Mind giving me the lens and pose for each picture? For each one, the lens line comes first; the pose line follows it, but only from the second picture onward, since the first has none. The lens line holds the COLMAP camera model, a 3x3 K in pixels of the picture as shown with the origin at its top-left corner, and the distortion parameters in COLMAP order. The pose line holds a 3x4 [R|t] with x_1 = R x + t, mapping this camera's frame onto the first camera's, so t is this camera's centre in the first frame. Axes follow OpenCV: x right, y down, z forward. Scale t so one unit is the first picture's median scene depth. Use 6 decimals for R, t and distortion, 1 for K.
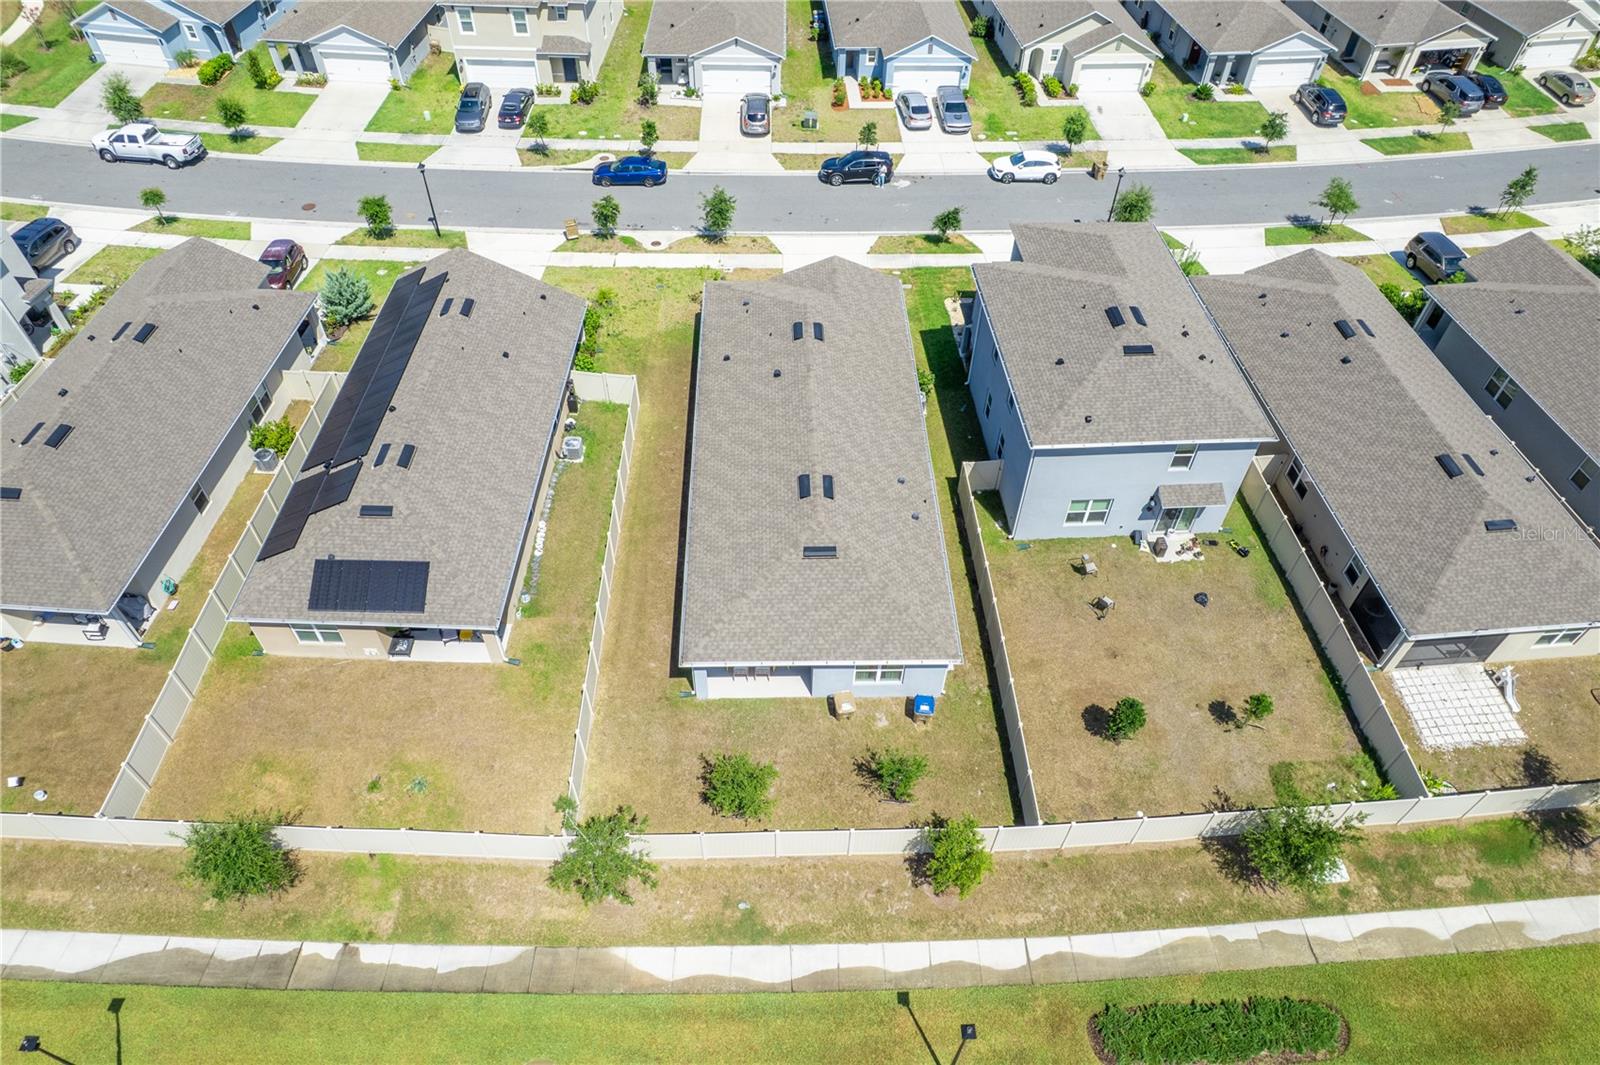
lens RADIAL K [[1022.6, 0, 805.4], [0, 1022.6, 542.7], [0, 0, 1]] dist [-0.082658, 0.075364]
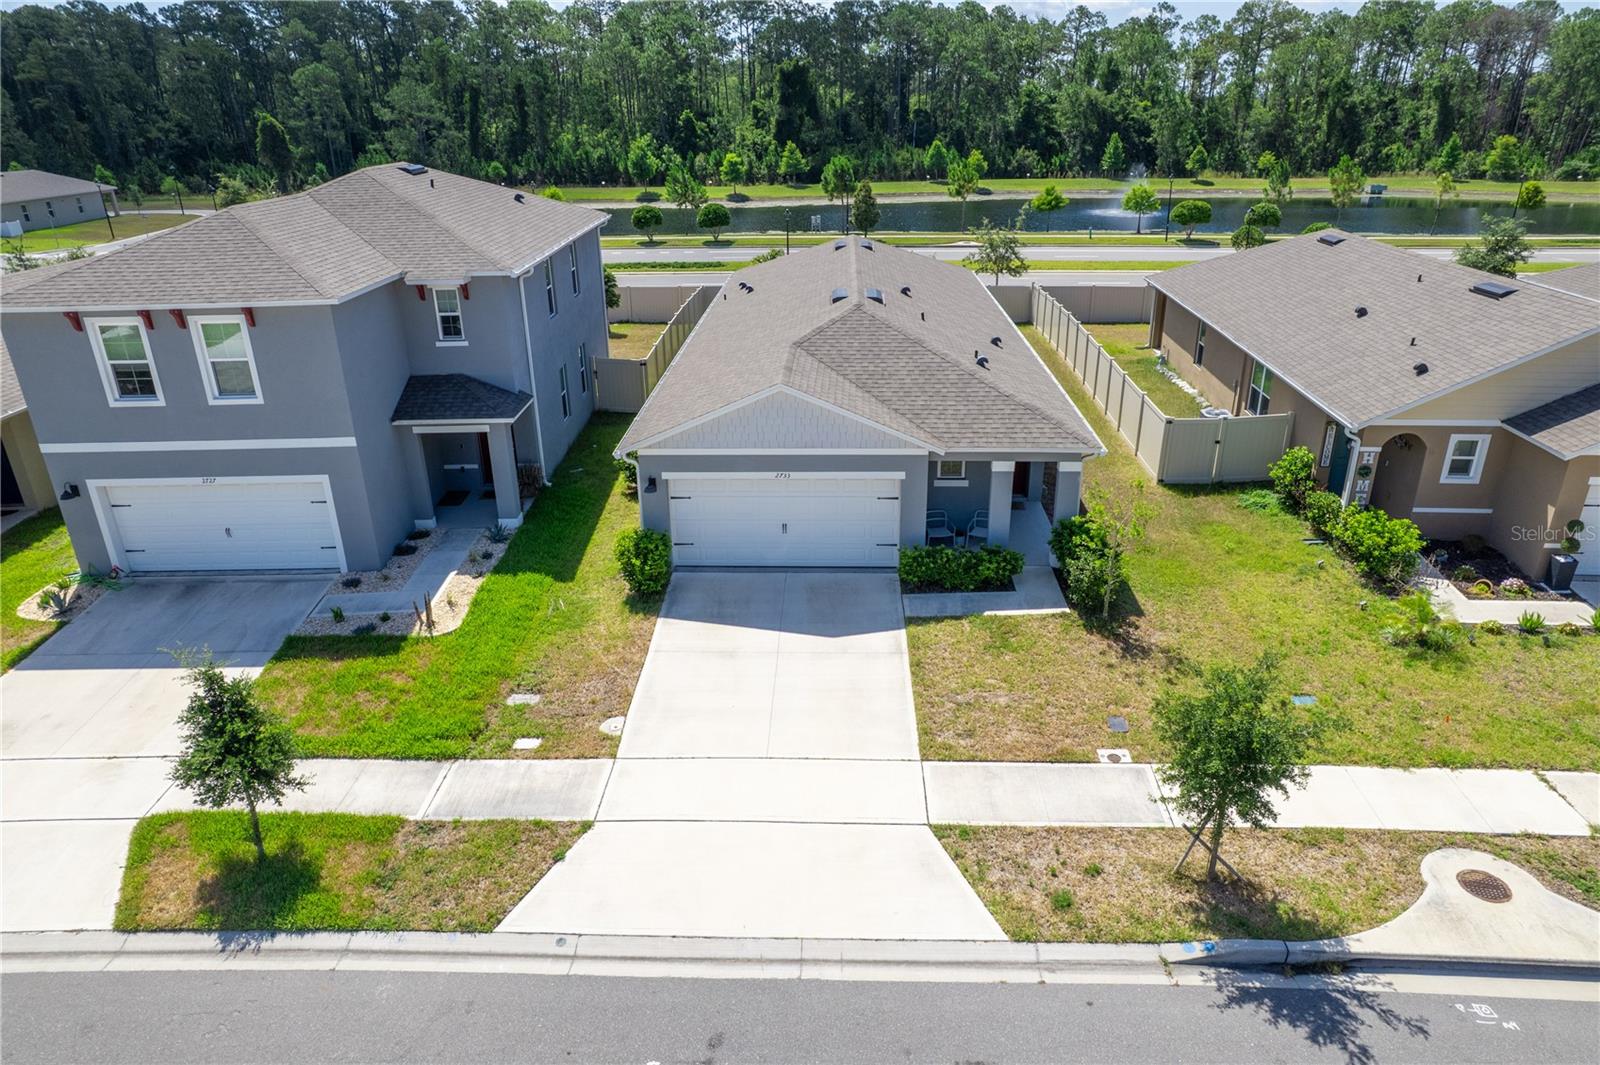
lens RADIAL K [[1022.6, 0, 804.3], [0, 1022.6, 534.8], [0, 0, 1]] dist [-0.082658, 0.075364]
pose [[-0.997775, -0.034767, 0.056889, -0.005427], [0.042648, 0.323030, 0.945427, -0.780343], [-0.051247, 0.945750, -0.320829, 1.448832]]
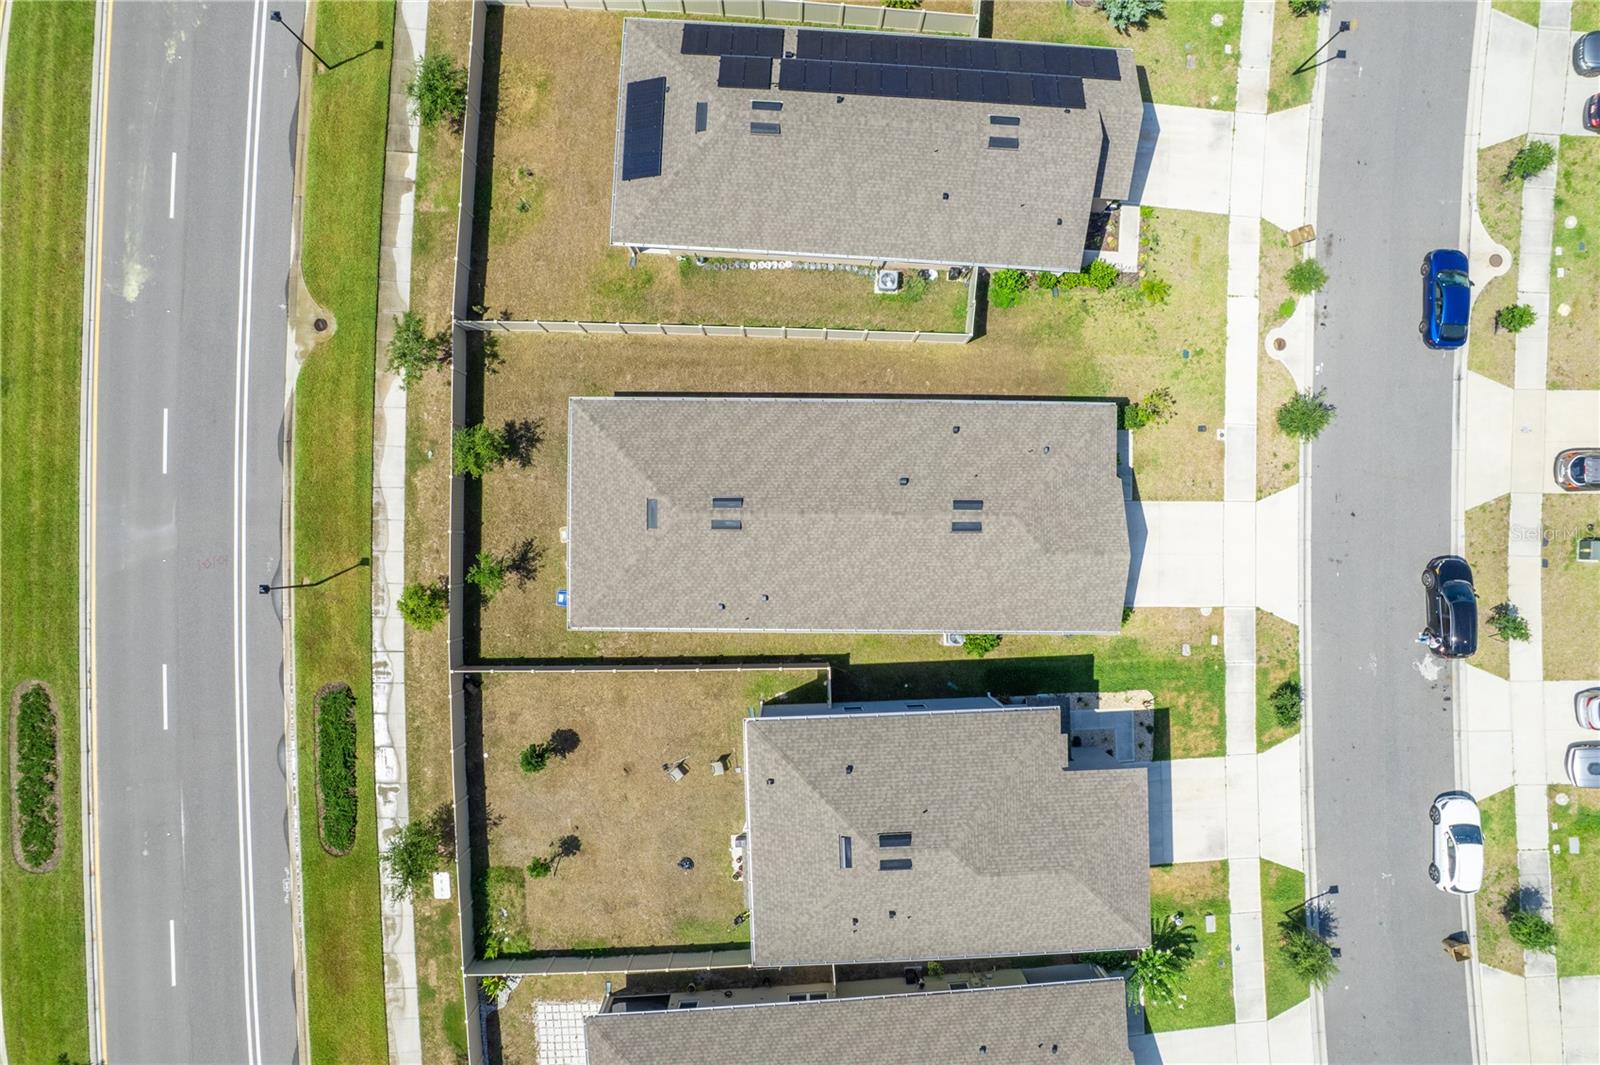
lens RADIAL K [[1022.6, 0, 803.9], [0, 1022.6, 535.9], [0, 0, 1]] dist [-0.082658, 0.075364]
pose [[-0.038282, 0.998959, -0.024792, 0.054191], [-0.748993, -0.012261, 0.662464, -0.779813], [0.661471, 0.043929, 0.748683, 0.237868]]
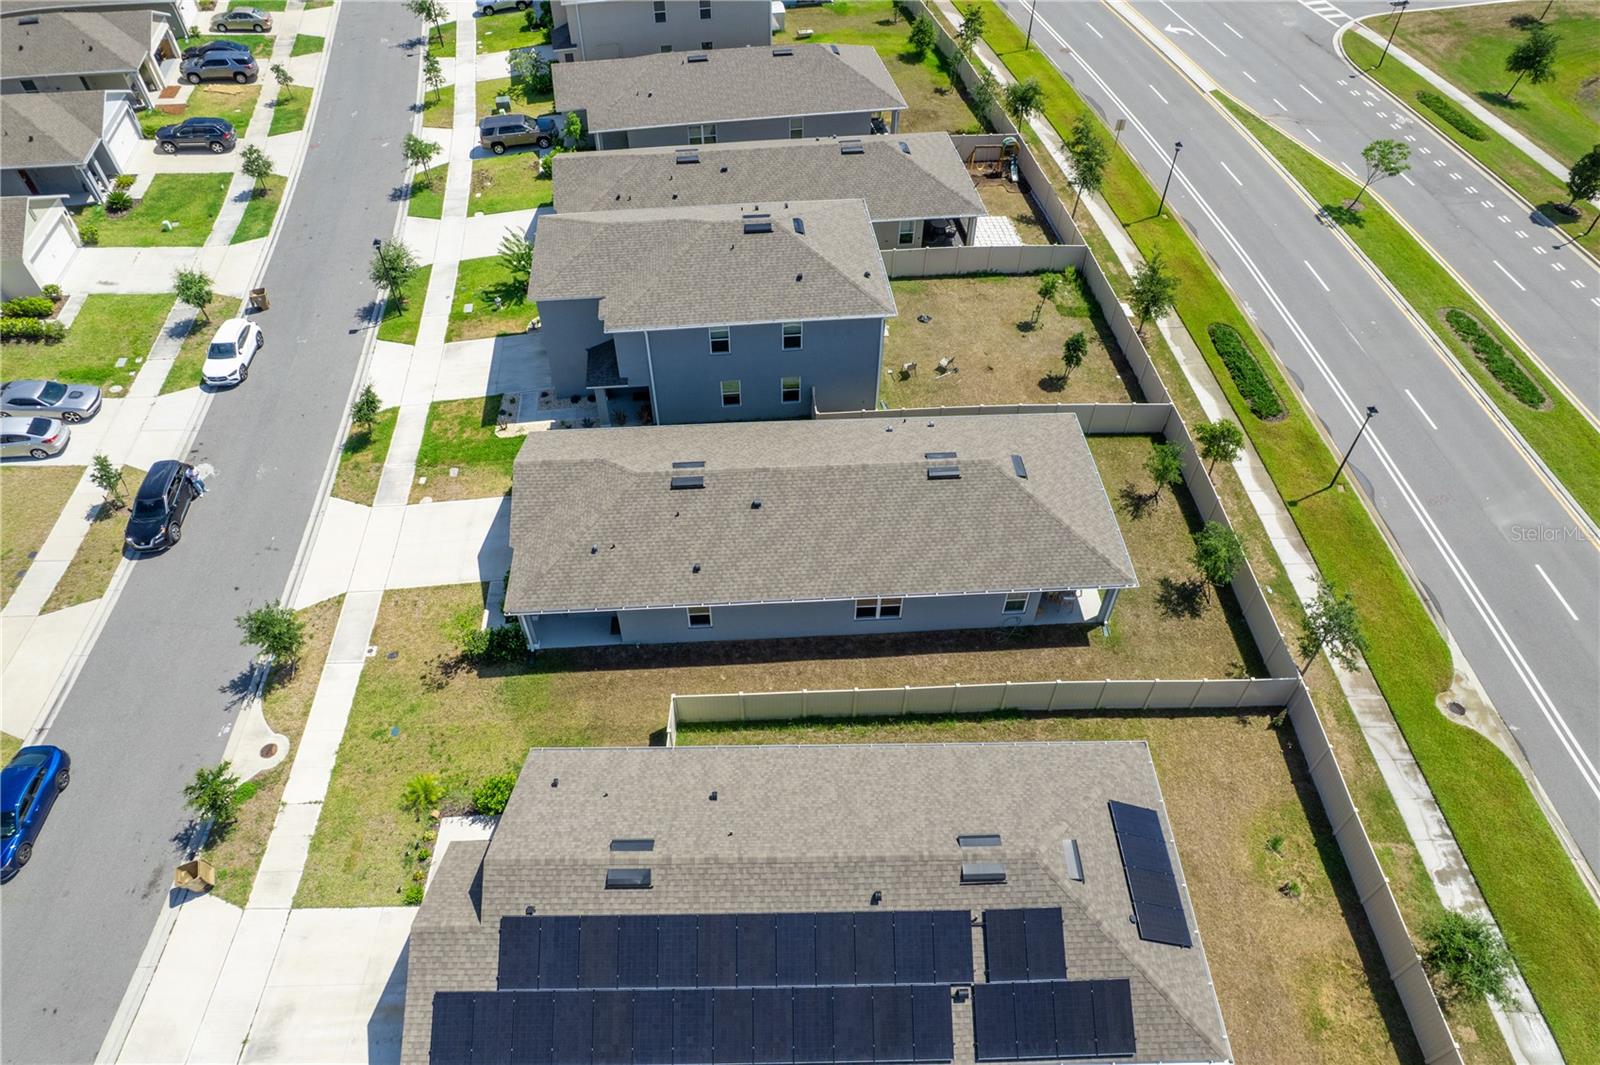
lens RADIAL K [[1022.6, 0, 807.0], [0, 1022.6, 537.9], [0, 0, 1]] dist [-0.082658, 0.075364]
pose [[-0.035716, -0.753369, 0.656628, -0.669190], [0.733363, 0.426595, 0.529335, -0.625443], [-0.678899, 0.500452, 0.537256, 0.548357]]
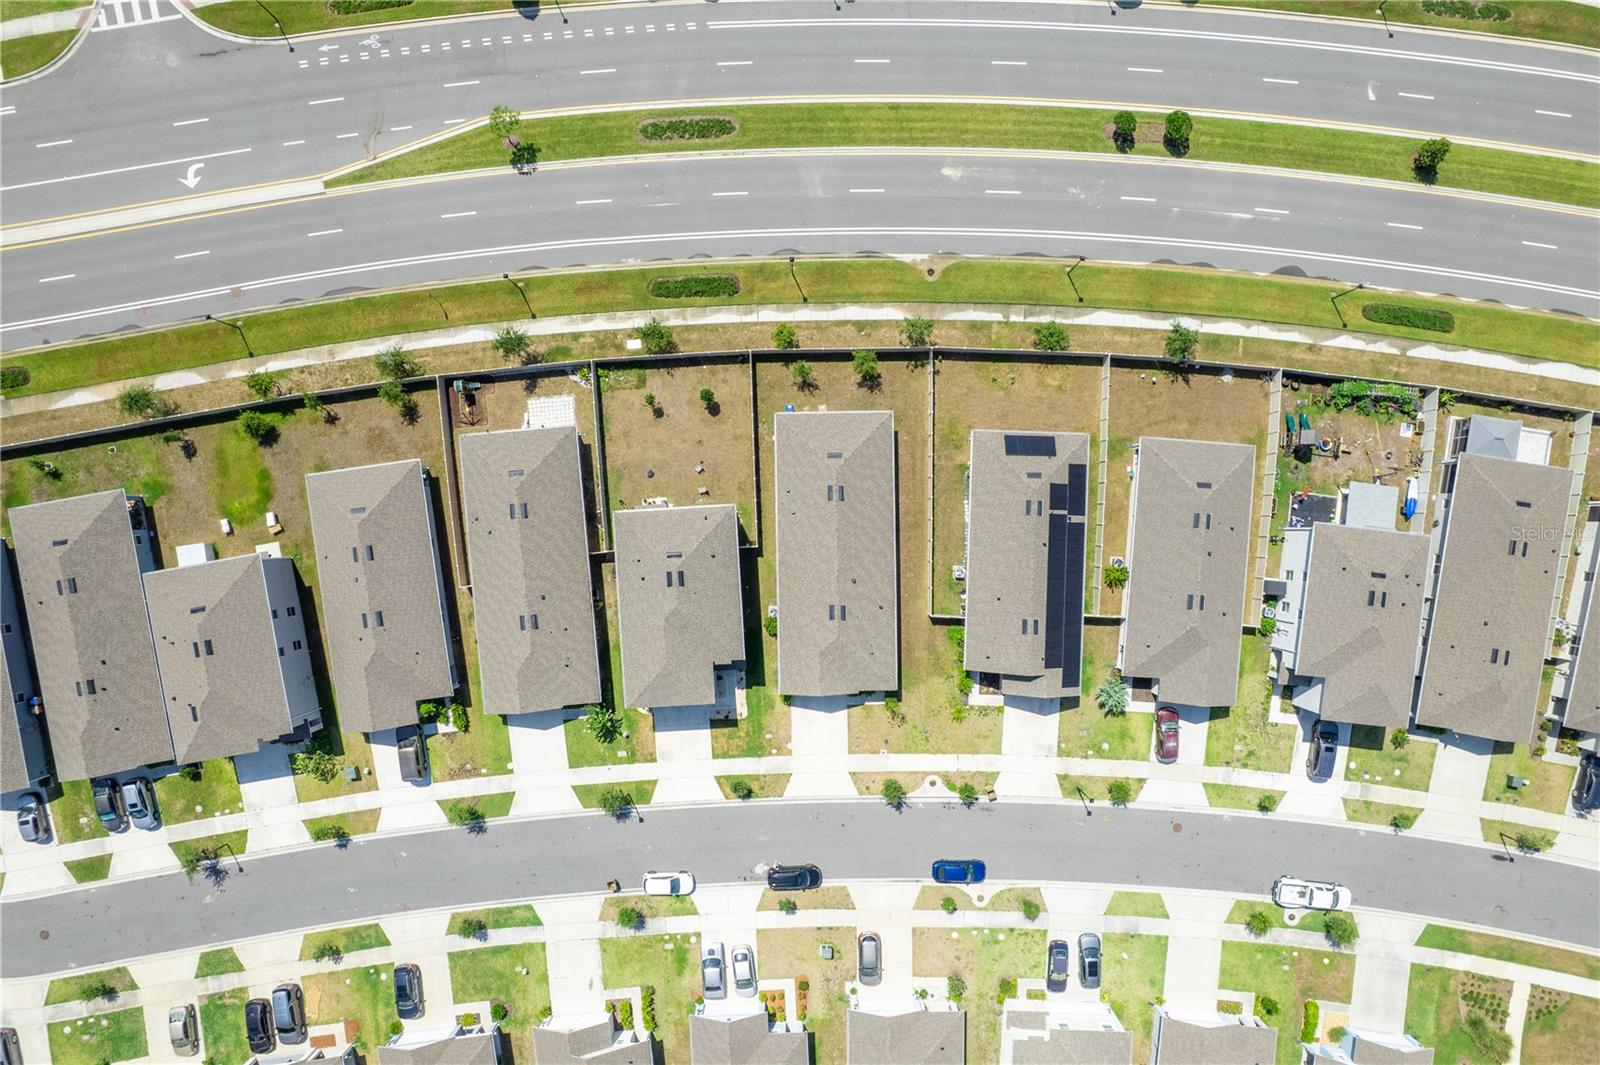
lens RADIAL K [[1022.6, 0, 804.7], [0, 1022.6, 530.8], [0, 0, 1]] dist [-0.082658, 0.075364]
pose [[-0.999640, -0.014773, -0.022386, 0.116439], [-0.003940, -0.744714, 0.667372, -1.467367], [-0.026530, 0.667220, 0.744388, -0.520589]]
